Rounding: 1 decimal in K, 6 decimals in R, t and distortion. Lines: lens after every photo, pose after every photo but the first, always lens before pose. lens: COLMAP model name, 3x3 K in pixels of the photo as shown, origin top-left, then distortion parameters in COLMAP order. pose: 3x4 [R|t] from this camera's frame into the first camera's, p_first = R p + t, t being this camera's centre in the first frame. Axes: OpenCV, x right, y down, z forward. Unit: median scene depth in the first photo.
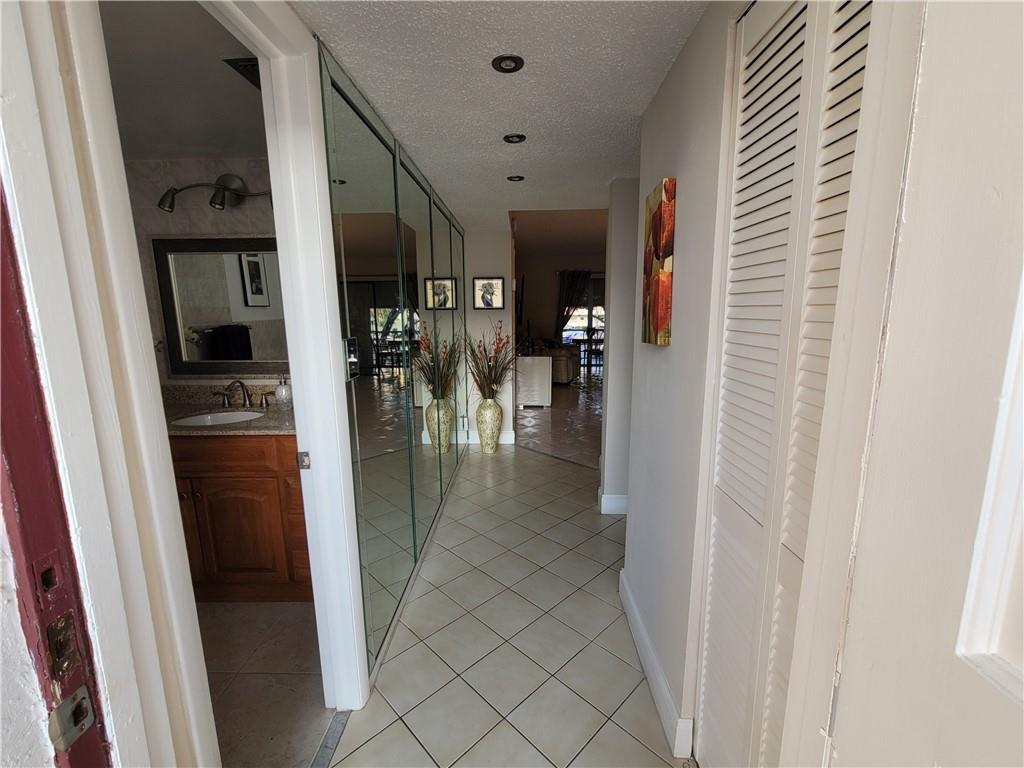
lens RADIAL K [[437.7, 0, 511.7], [0, 437.7, 386.8], [0, 0, 1]] dist [-0.002442, 0.000403]
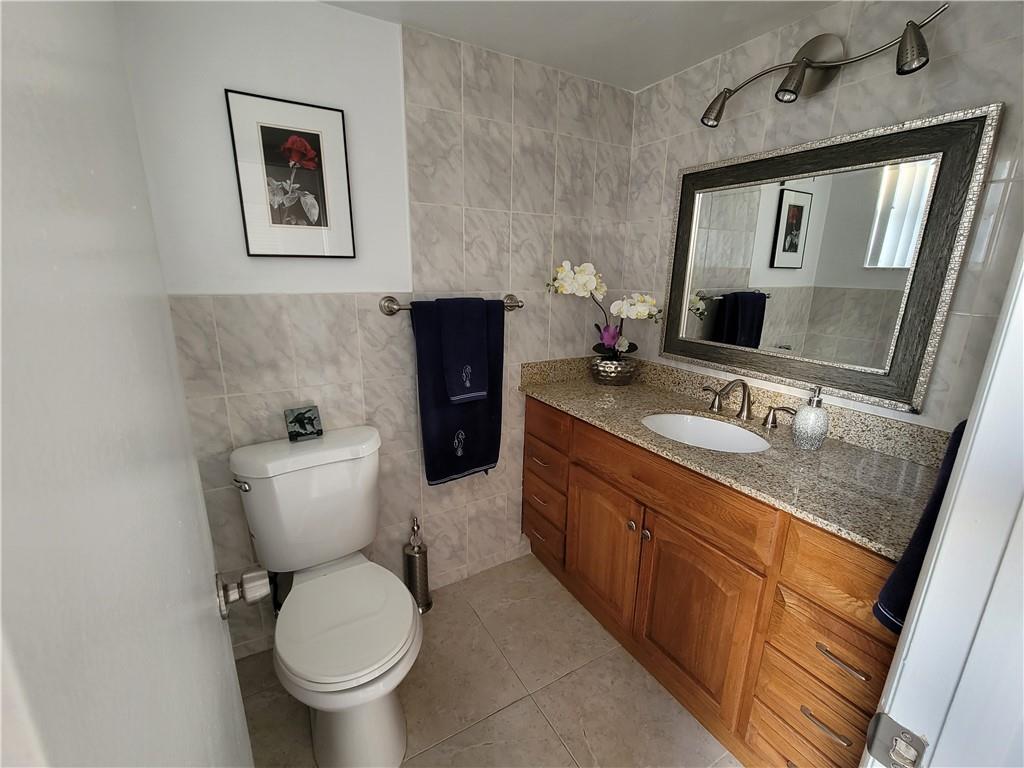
lens RADIAL K [[437.7, 0, 506.8], [0, 437.7, 388.9], [0, 0, 1]] dist [-0.002442, 0.000403]
pose [[0.507743, 0.242225, -0.826755, -0.248427], [-0.172453, 0.968813, 0.177935, -0.056392], [0.844072, 0.052231, 0.533680, 0.339189]]
